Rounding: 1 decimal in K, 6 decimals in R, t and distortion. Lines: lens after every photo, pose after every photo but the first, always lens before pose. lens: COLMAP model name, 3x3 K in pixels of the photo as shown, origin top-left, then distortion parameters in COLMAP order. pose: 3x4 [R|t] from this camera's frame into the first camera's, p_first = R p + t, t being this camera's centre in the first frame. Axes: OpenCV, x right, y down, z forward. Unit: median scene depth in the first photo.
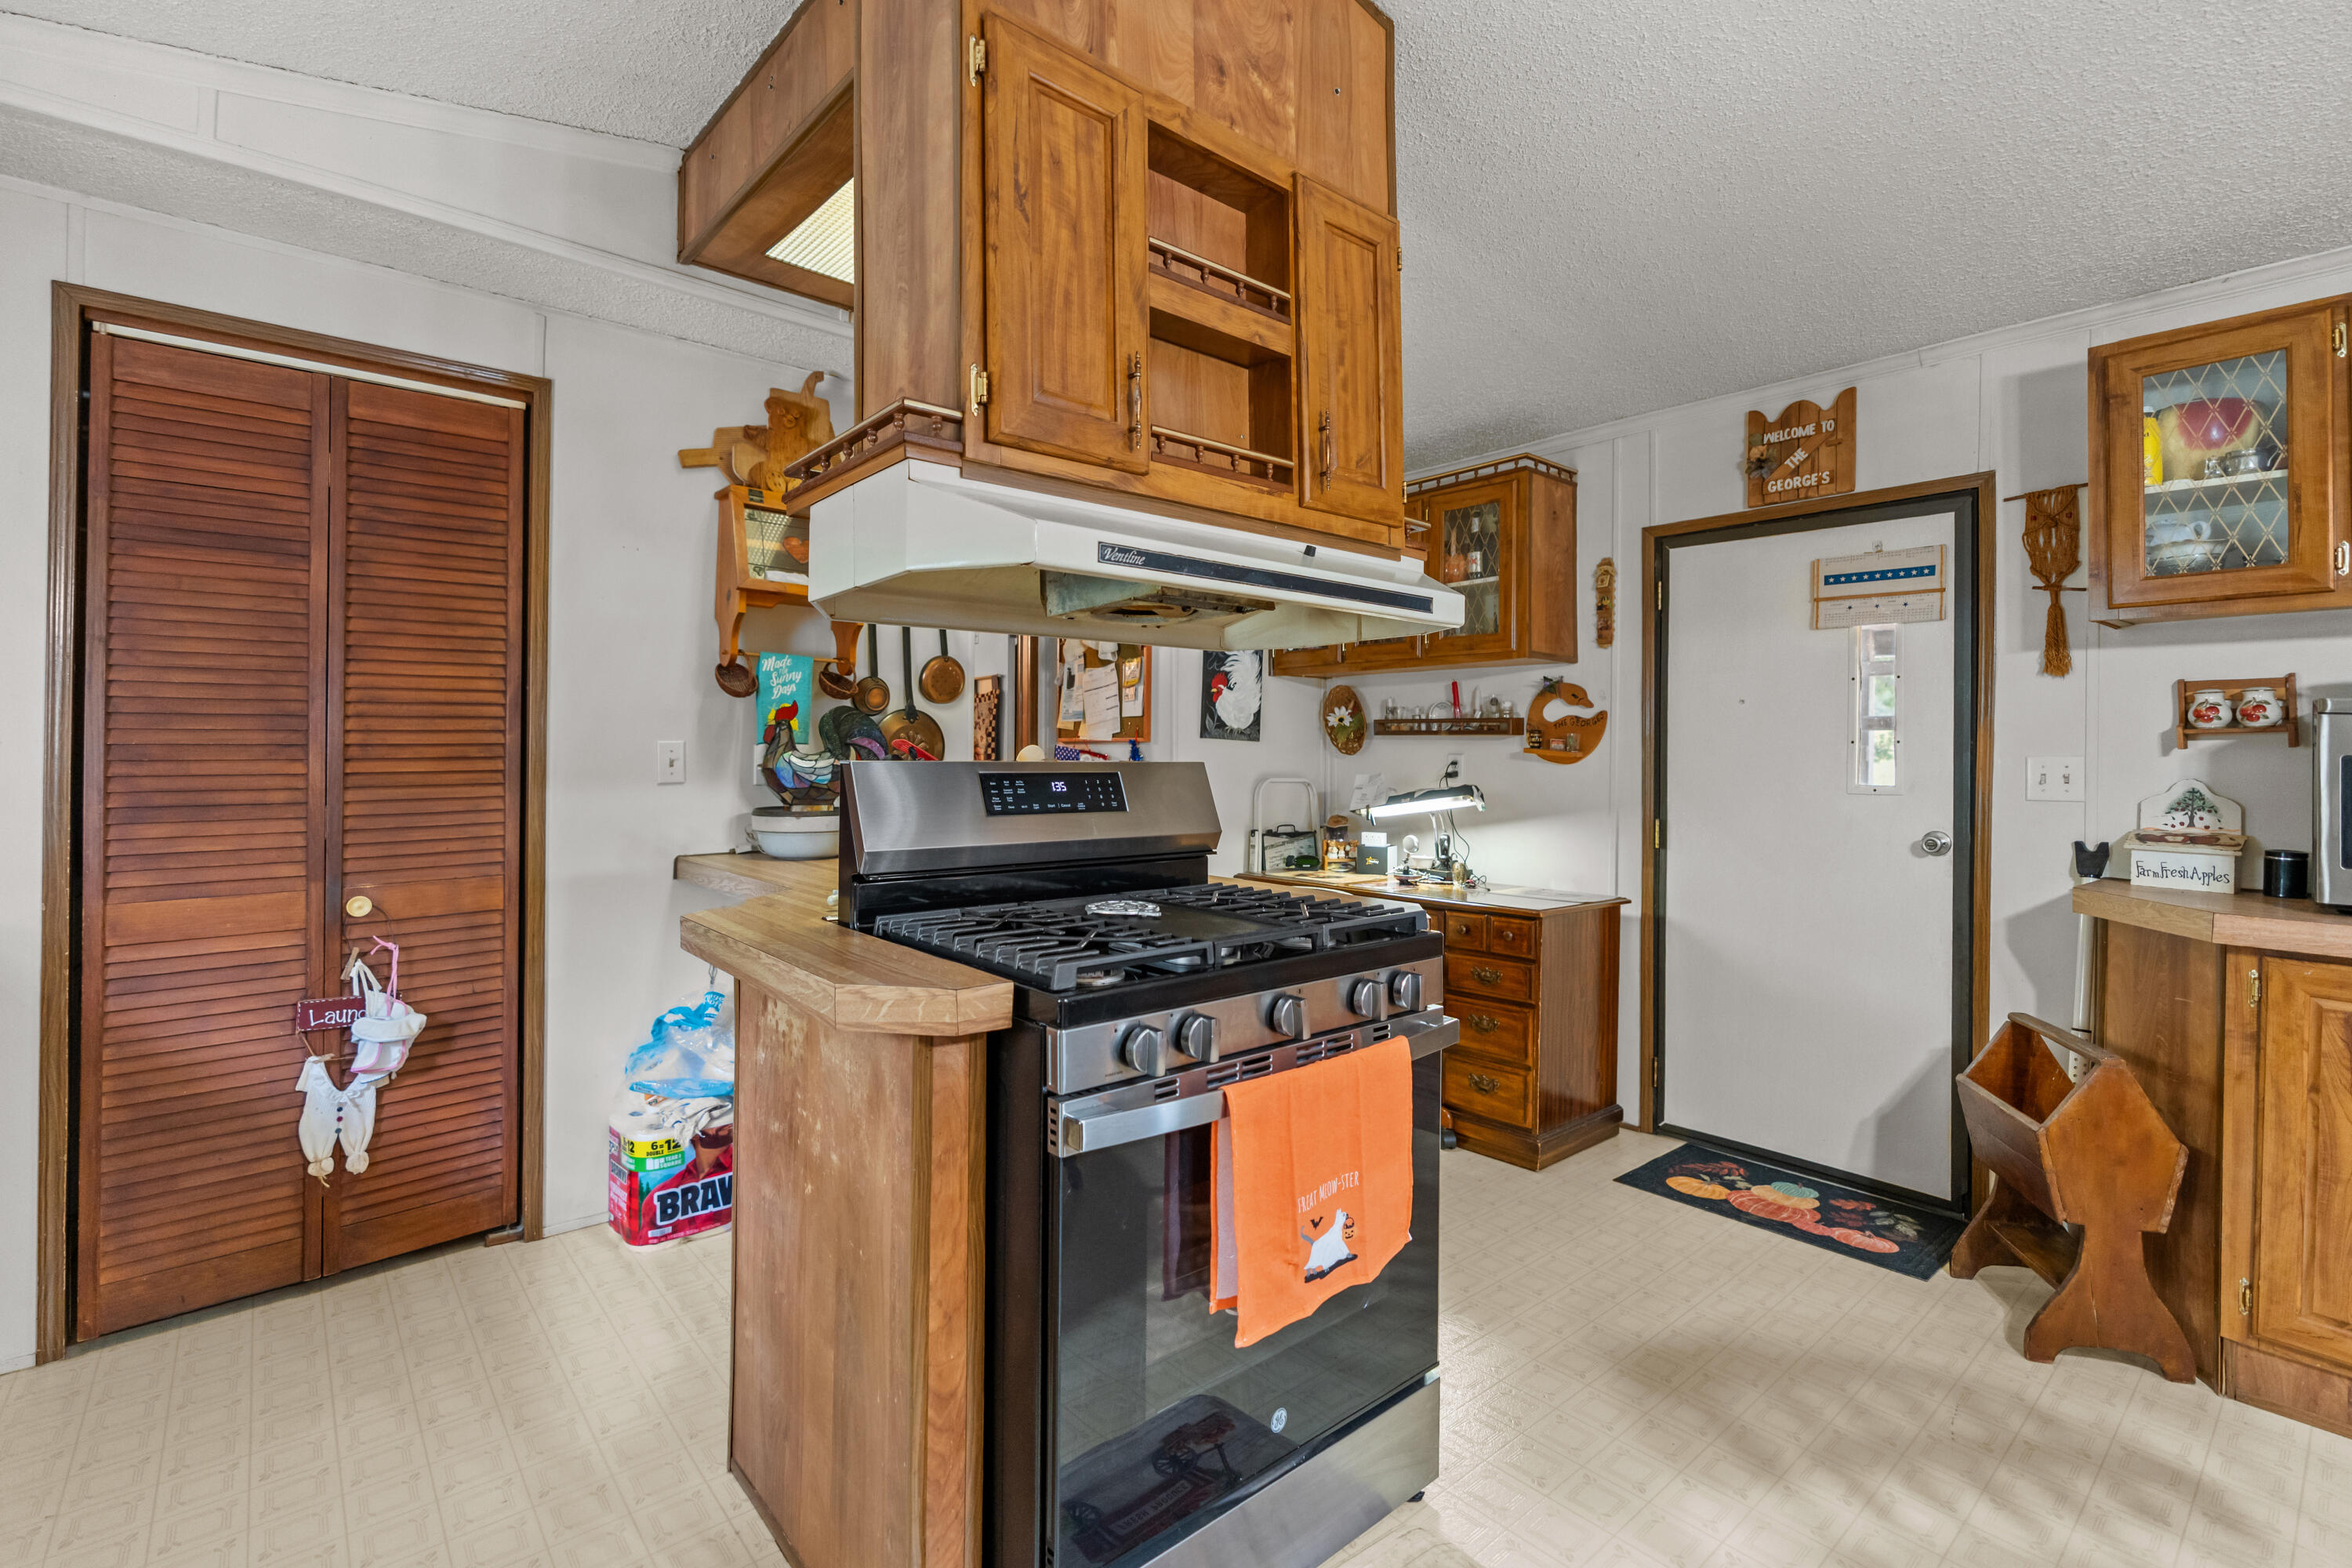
lens RADIAL K [[1081.1, 0, 1171.6], [0, 1081.1, 754.8], [0, 0, 1]] dist [-0.008341, 0.003667]
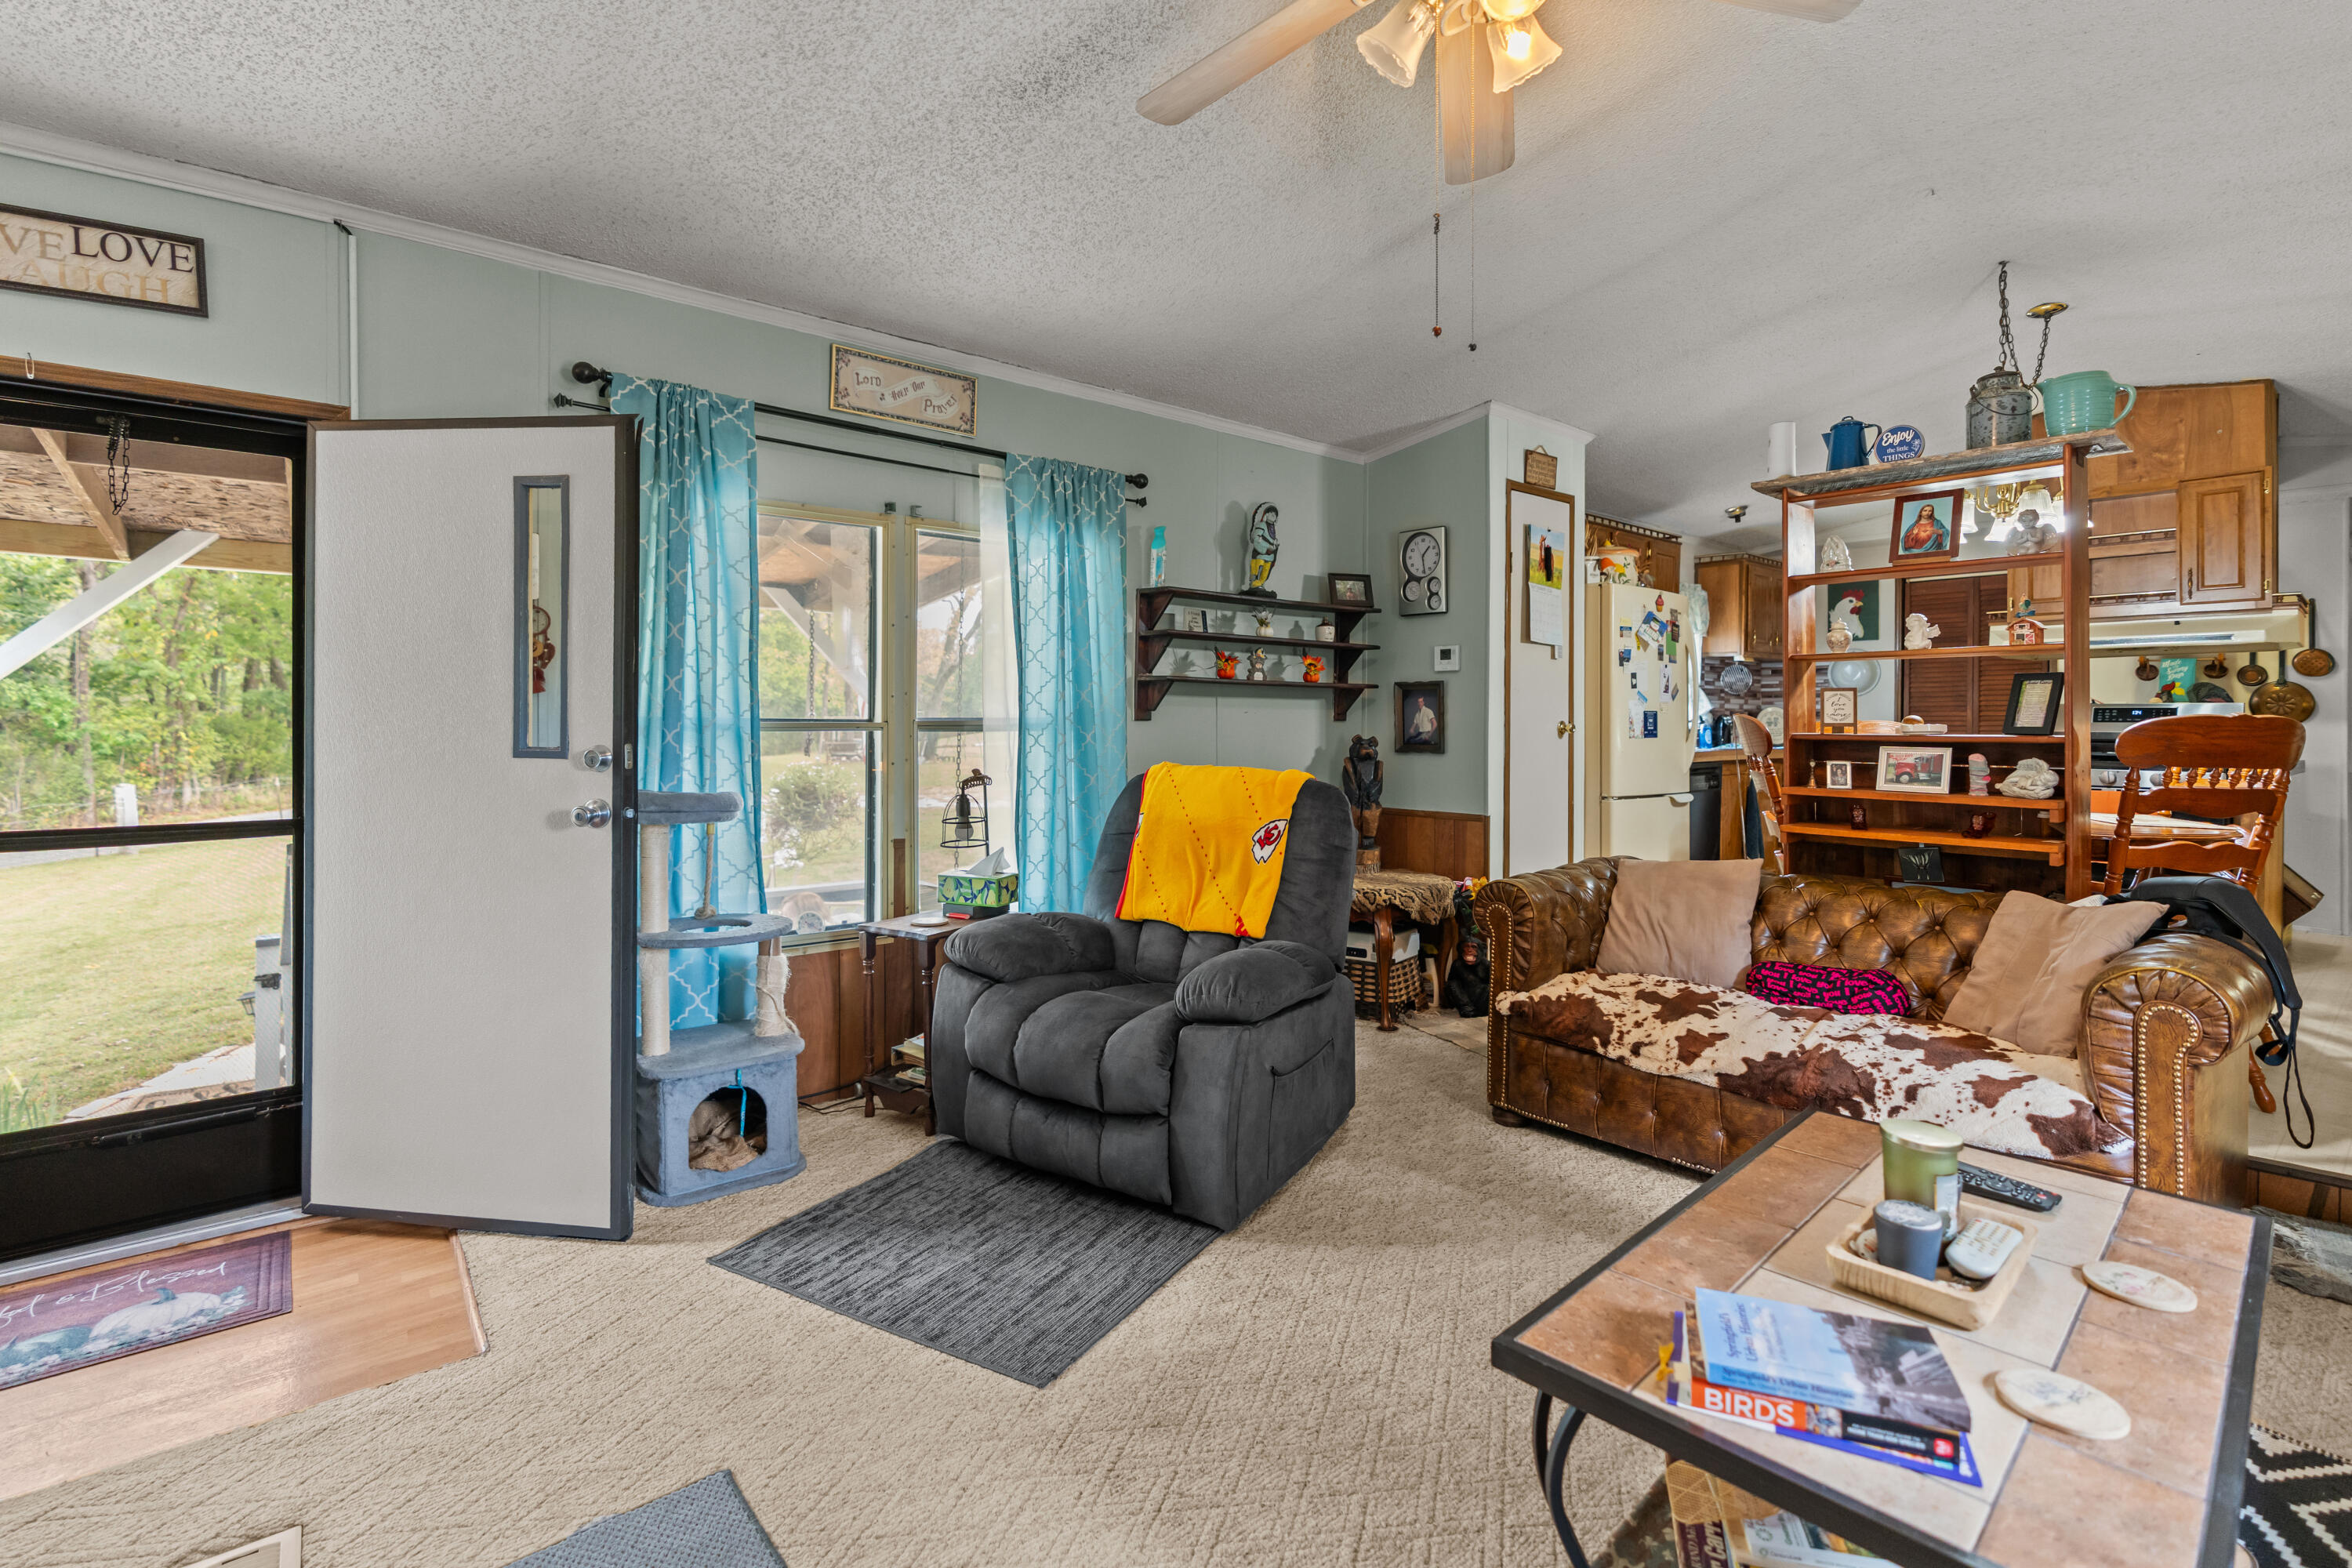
lens RADIAL K [[1081.1, 0, 1180.7], [0, 1081.1, 735.1], [0, 0, 1]] dist [-0.008341, 0.003667]
pose [[-0.027130, 0.007940, -0.999600, 1.400253], [-0.000549, 0.999968, 0.007957, 0.031146], [0.999632, 0.000764, -0.027125, -0.682462]]
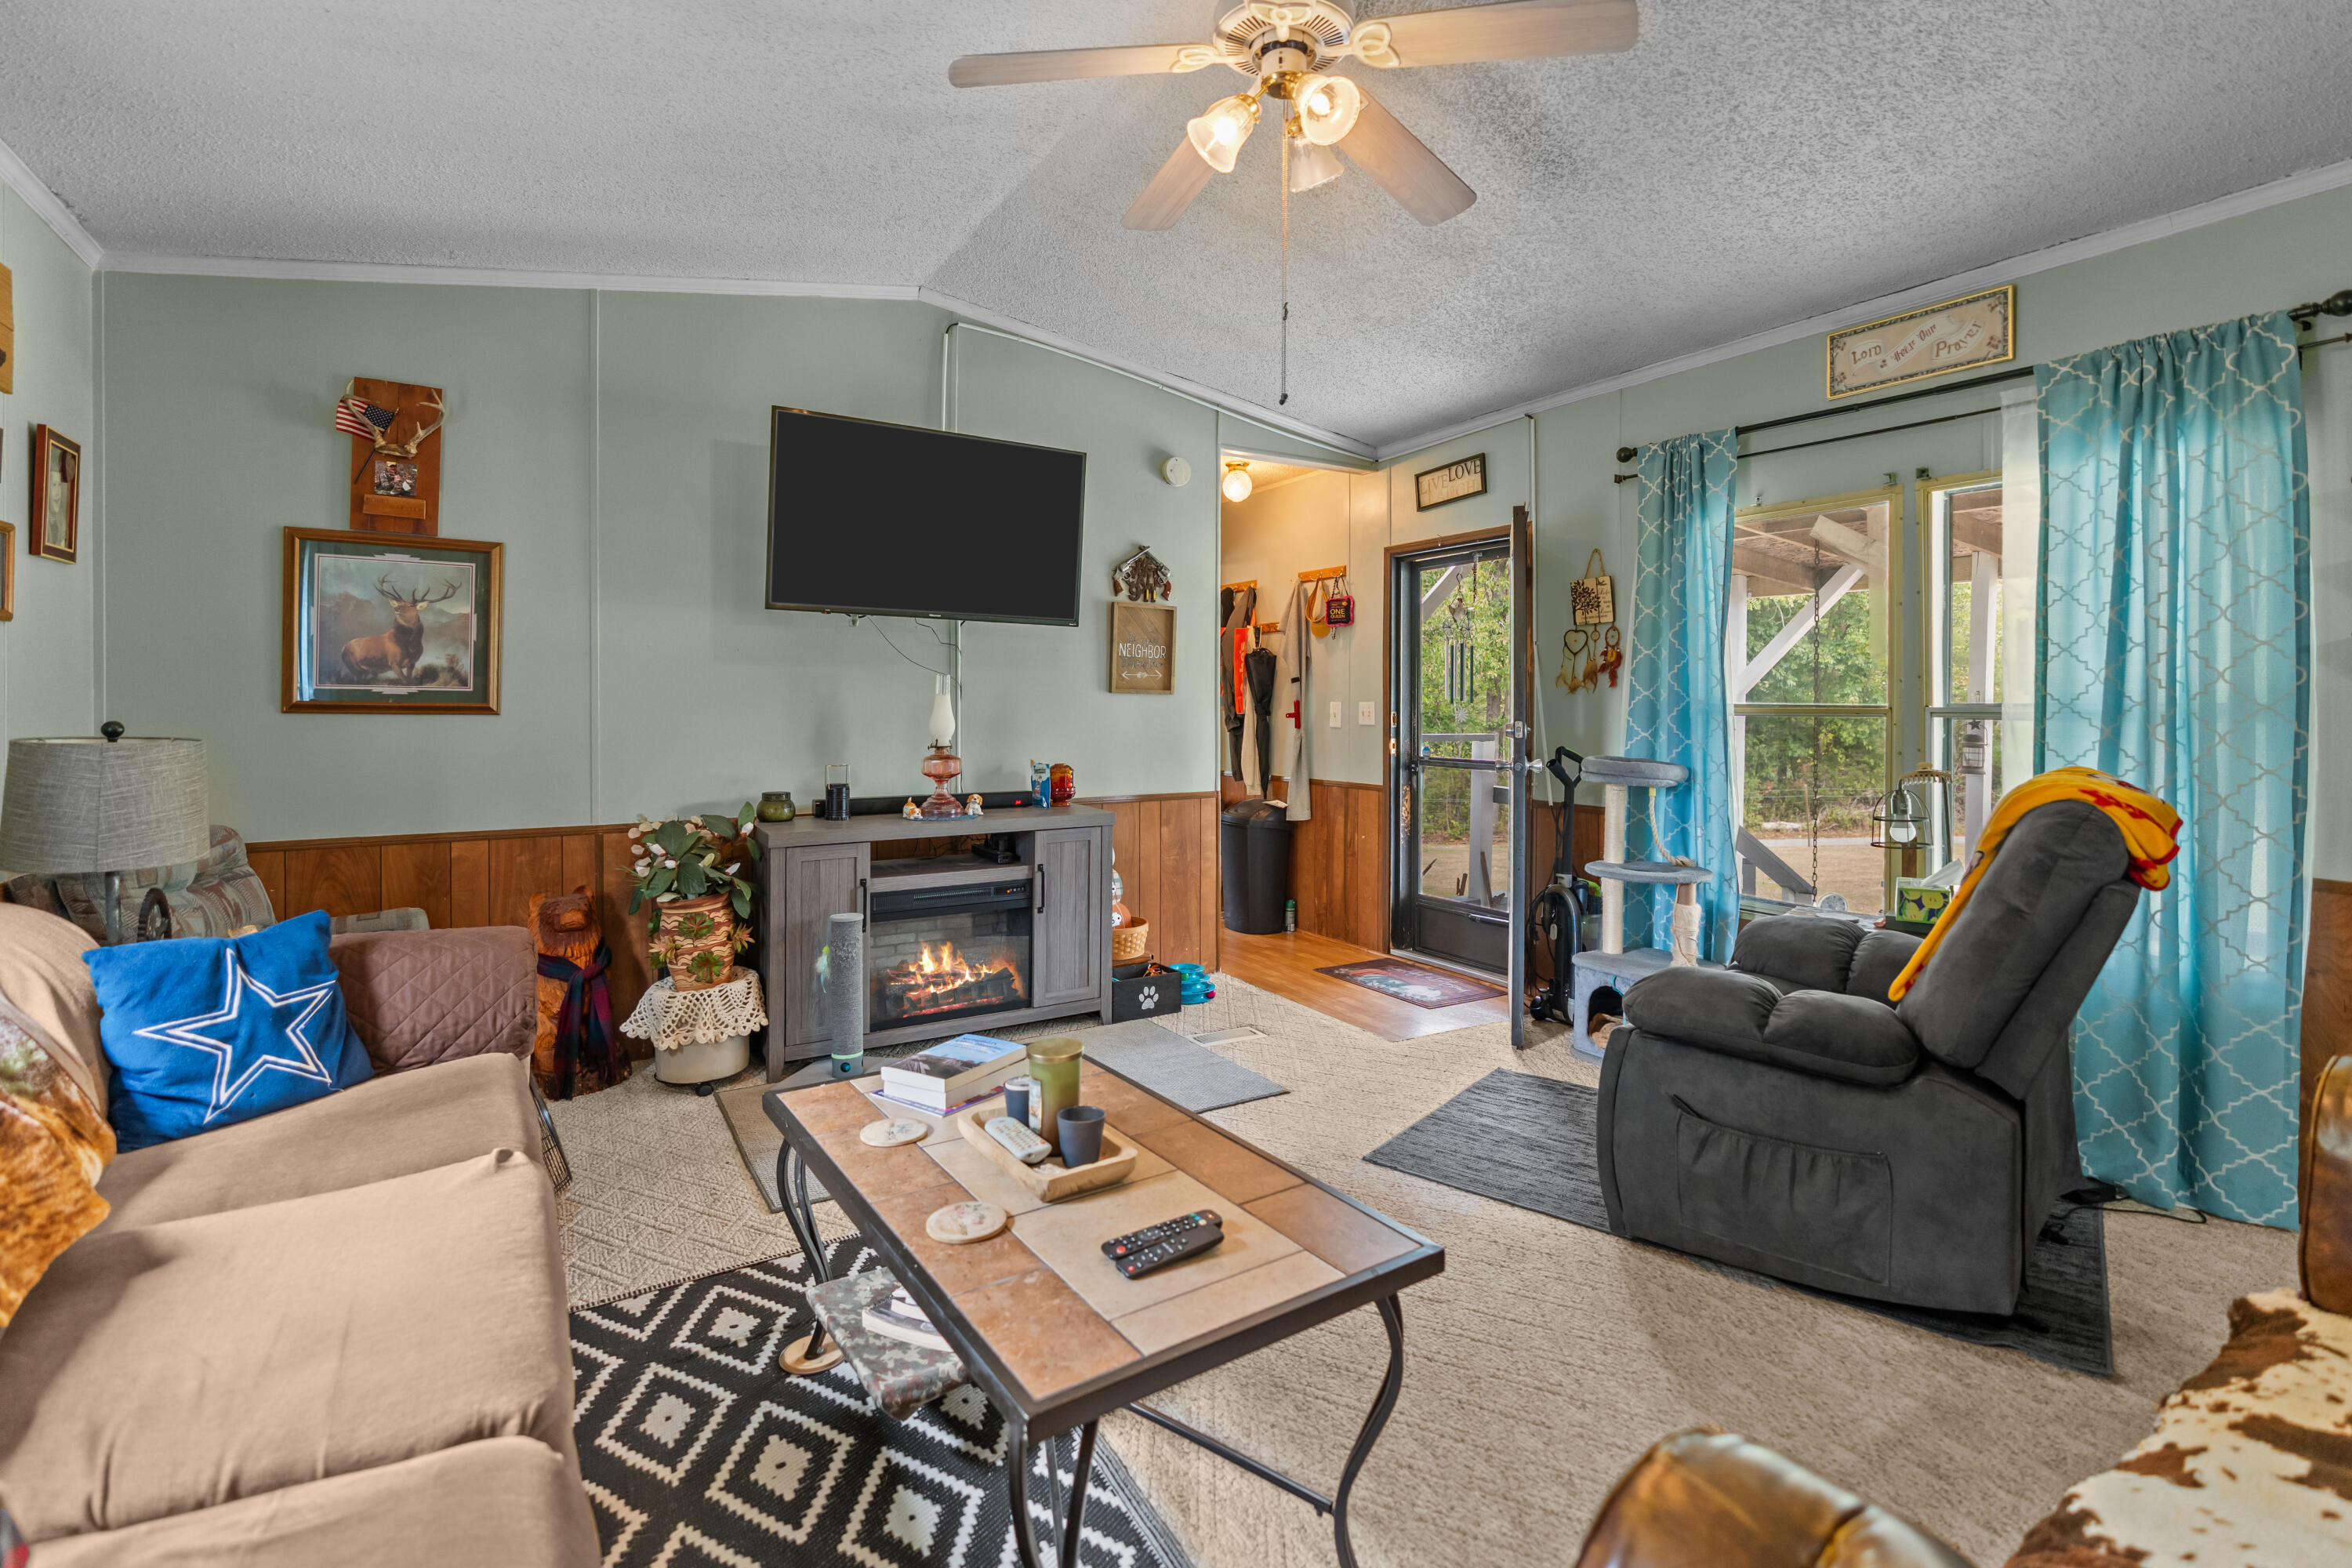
lens RADIAL K [[1081.1, 0, 1164.9], [0, 1081.1, 725.0], [0, 0, 1]] dist [-0.008341, 0.003667]
pose [[-0.982124, -0.011161, 0.187905, 0.860908], [-0.008019, 0.999815, 0.017475, 0.030447], [-0.188066, 0.015656, -0.982032, 0.037432]]
